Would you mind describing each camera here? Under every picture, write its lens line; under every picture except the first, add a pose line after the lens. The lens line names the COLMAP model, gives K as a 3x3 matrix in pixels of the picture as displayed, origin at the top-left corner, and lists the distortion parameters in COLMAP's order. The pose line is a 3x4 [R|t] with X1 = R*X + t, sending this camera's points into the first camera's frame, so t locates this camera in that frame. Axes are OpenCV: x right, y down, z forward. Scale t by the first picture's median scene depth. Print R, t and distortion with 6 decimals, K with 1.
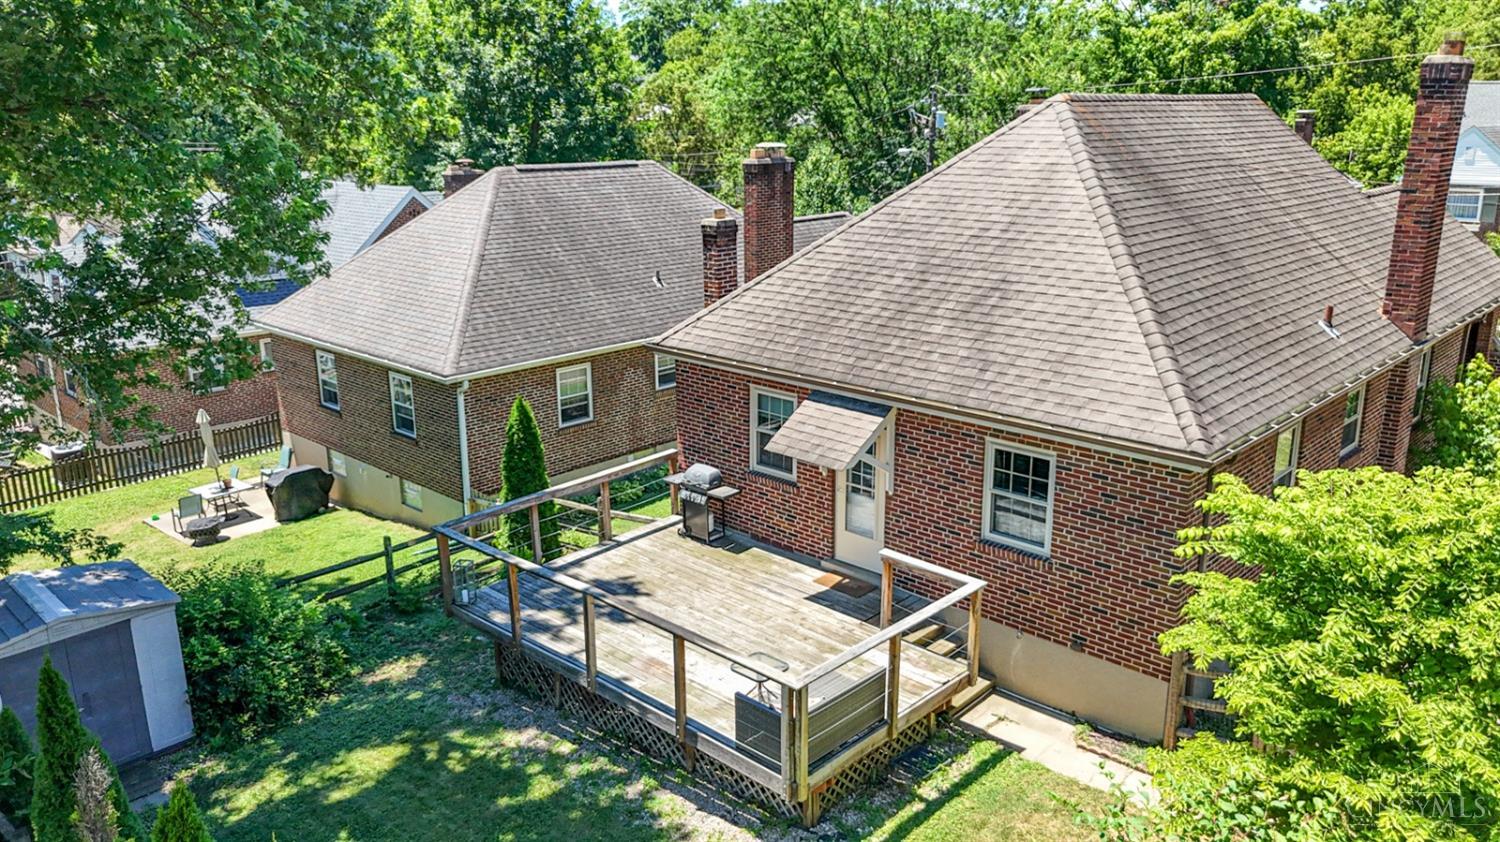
lens RADIAL K [[1102.3, 0, 746.4], [0, 1102.3, 426.0], [0, 0, 1]] dist [0.038645, -0.005818]
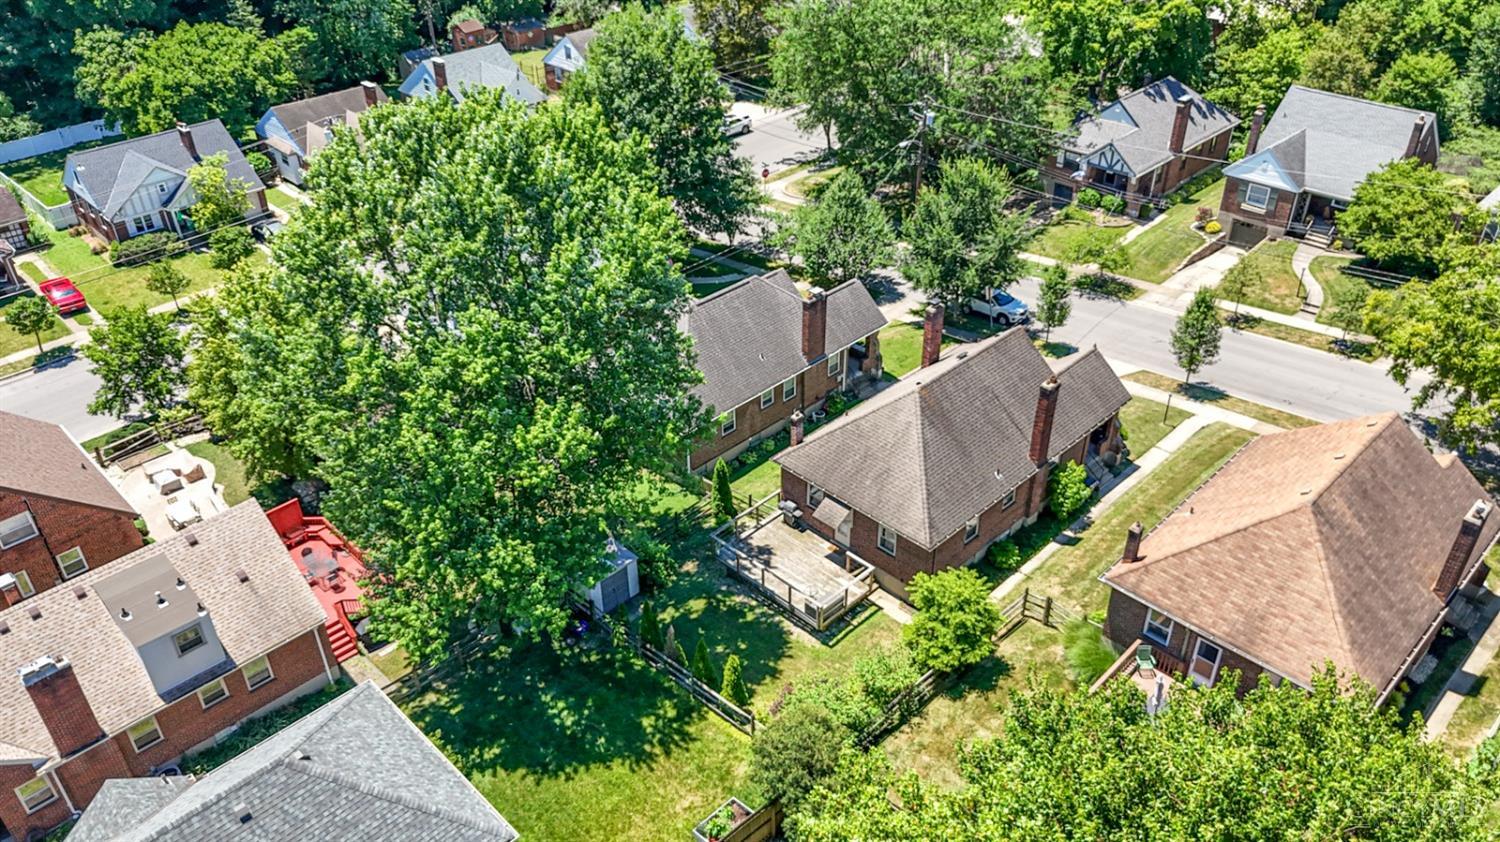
lens RADIAL K [[1102.3, 0, 753.1], [0, 1102.3, 418.5], [0, 0, 1]] dist [0.038645, -0.005818]
pose [[0.999729, 0.011824, -0.020058, -0.105540], [-0.005191, 0.952963, 0.303041, -1.334982], [0.022697, -0.302855, 0.952766, -2.163038]]
